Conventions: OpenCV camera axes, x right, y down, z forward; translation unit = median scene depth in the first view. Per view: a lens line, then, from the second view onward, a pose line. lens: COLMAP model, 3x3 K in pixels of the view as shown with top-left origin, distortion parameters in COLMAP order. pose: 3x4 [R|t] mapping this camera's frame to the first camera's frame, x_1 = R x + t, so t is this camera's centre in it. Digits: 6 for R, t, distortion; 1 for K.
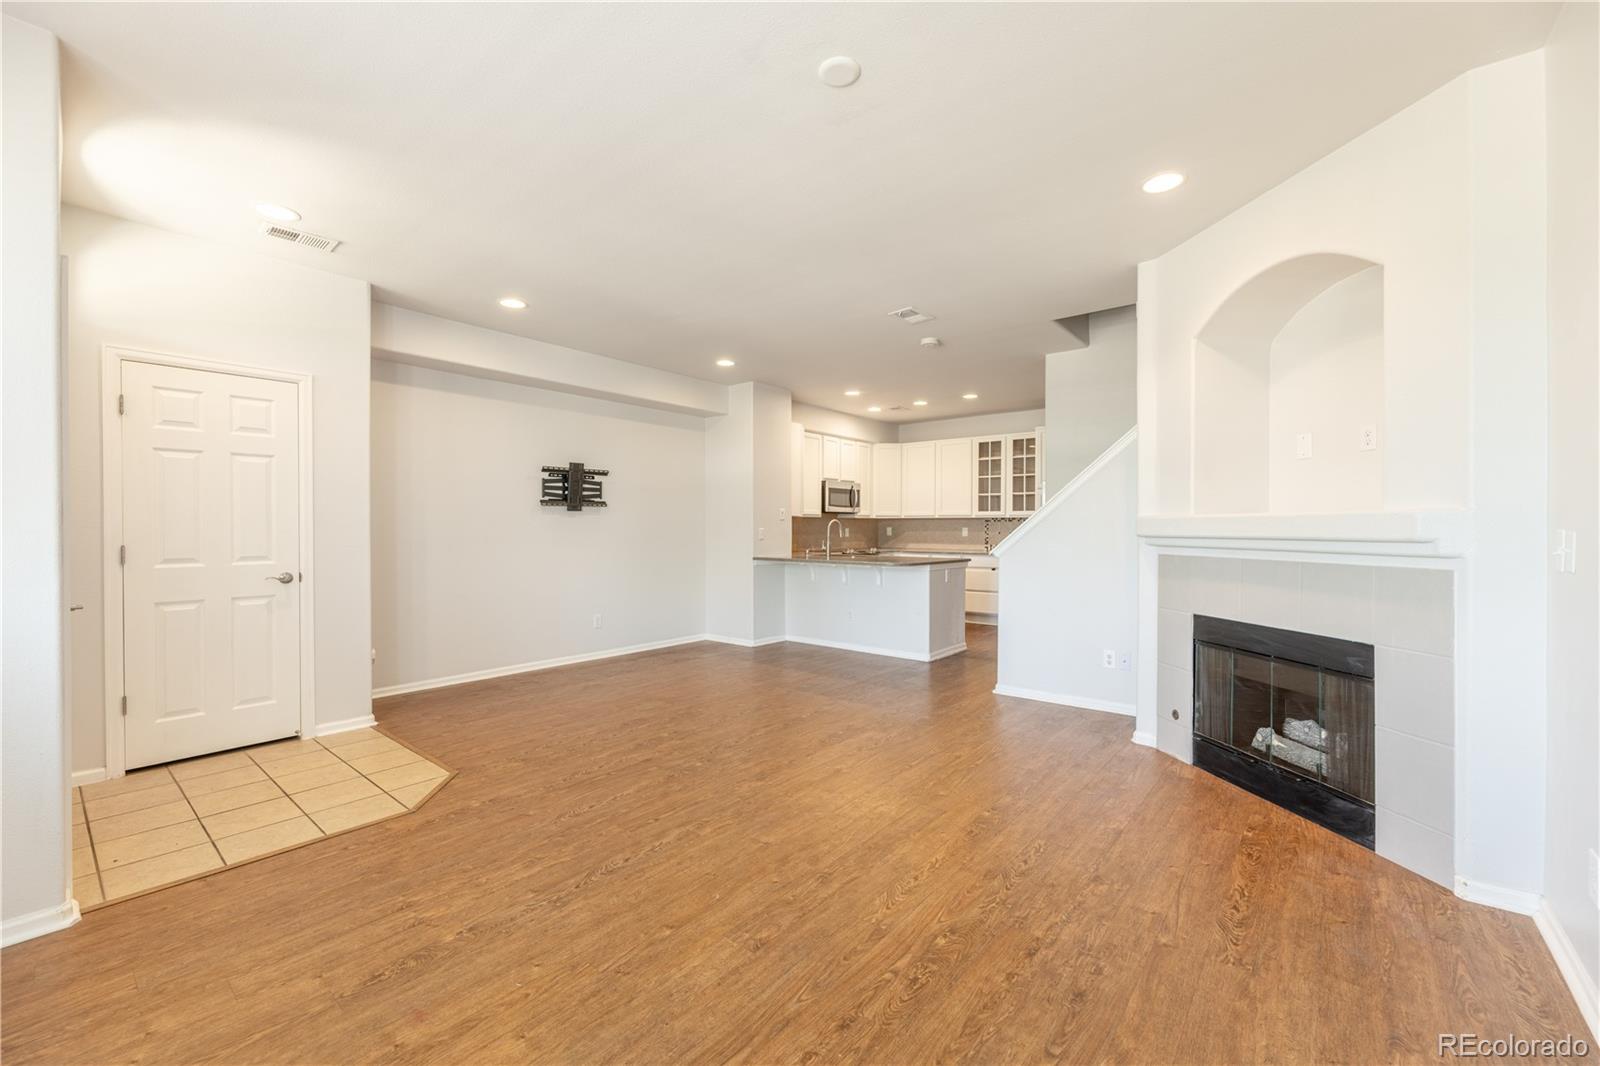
lens RADIAL K [[642.1, 0, 795.3], [0, 642.1, 530.5], [0, 0, 1]] dist [-0.002202, 0.000014]
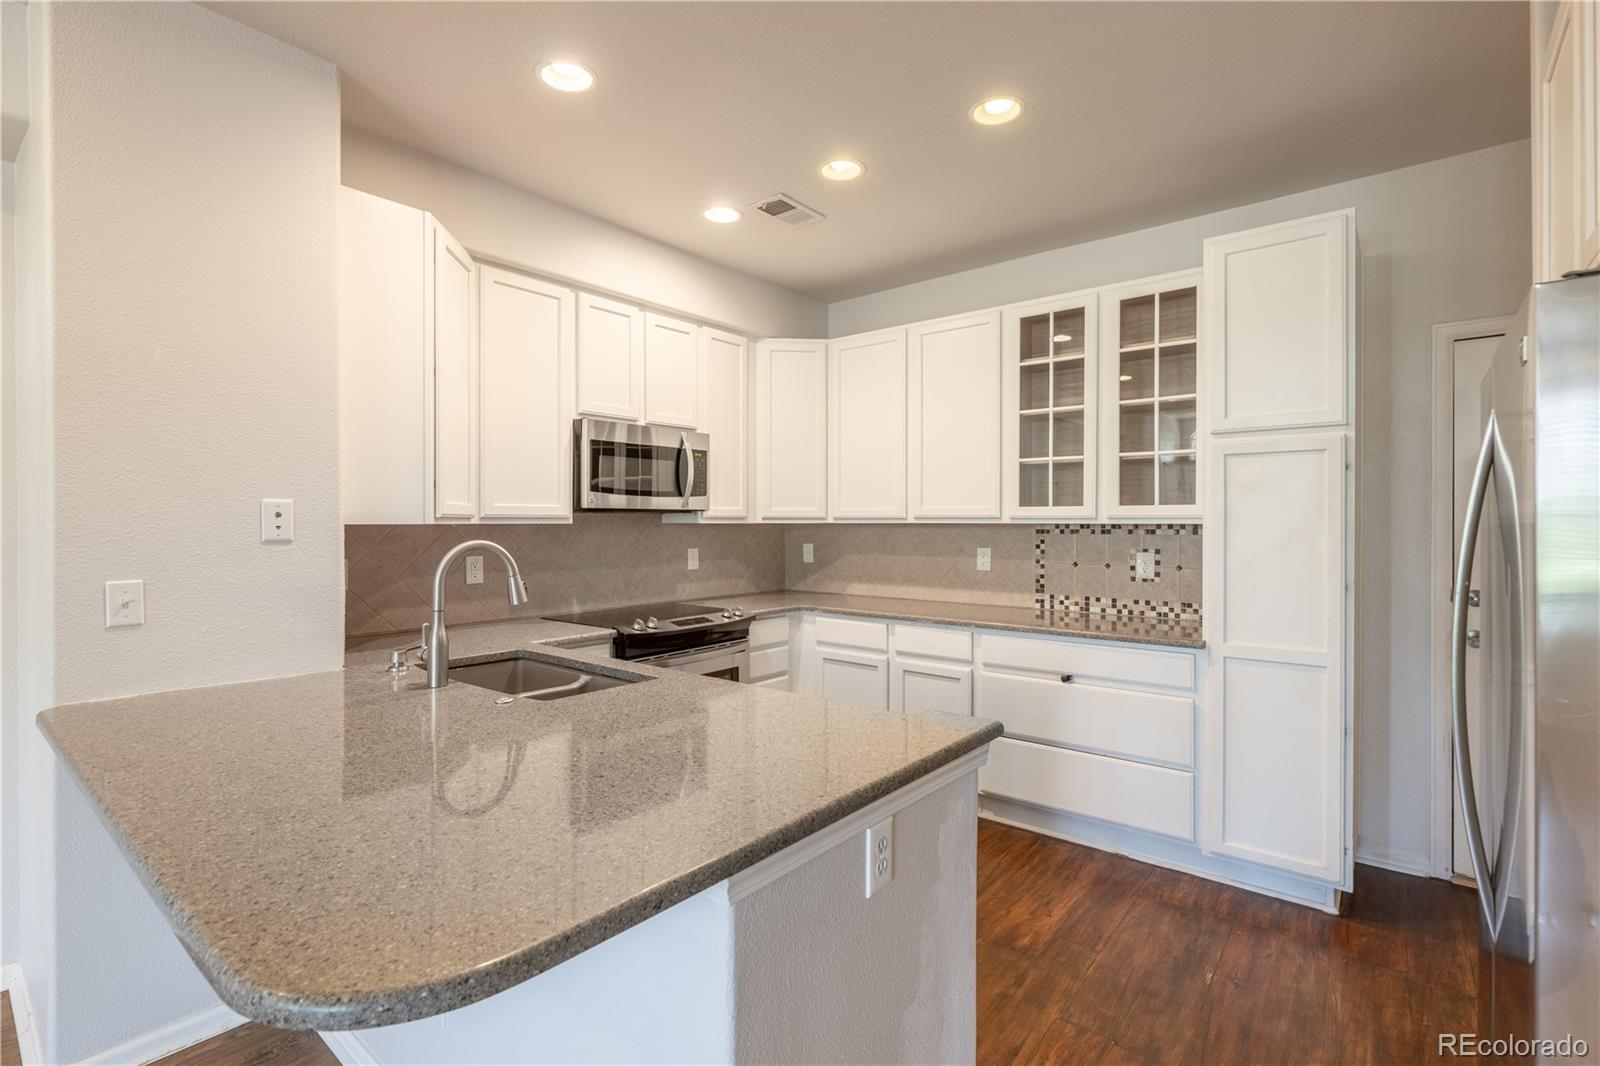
lens RADIAL K [[739.9, 0, 794.7], [0, 739.9, 527.5], [0, 0, 1]] dist [-0.000114, -0.000034]
pose [[0.999999, -0.001548, -0.000520, 0.232514], [0.001548, 0.999999, -0.000107, -0.026647], [0.000521, 0.000106, 1.000000, 0.853788]]
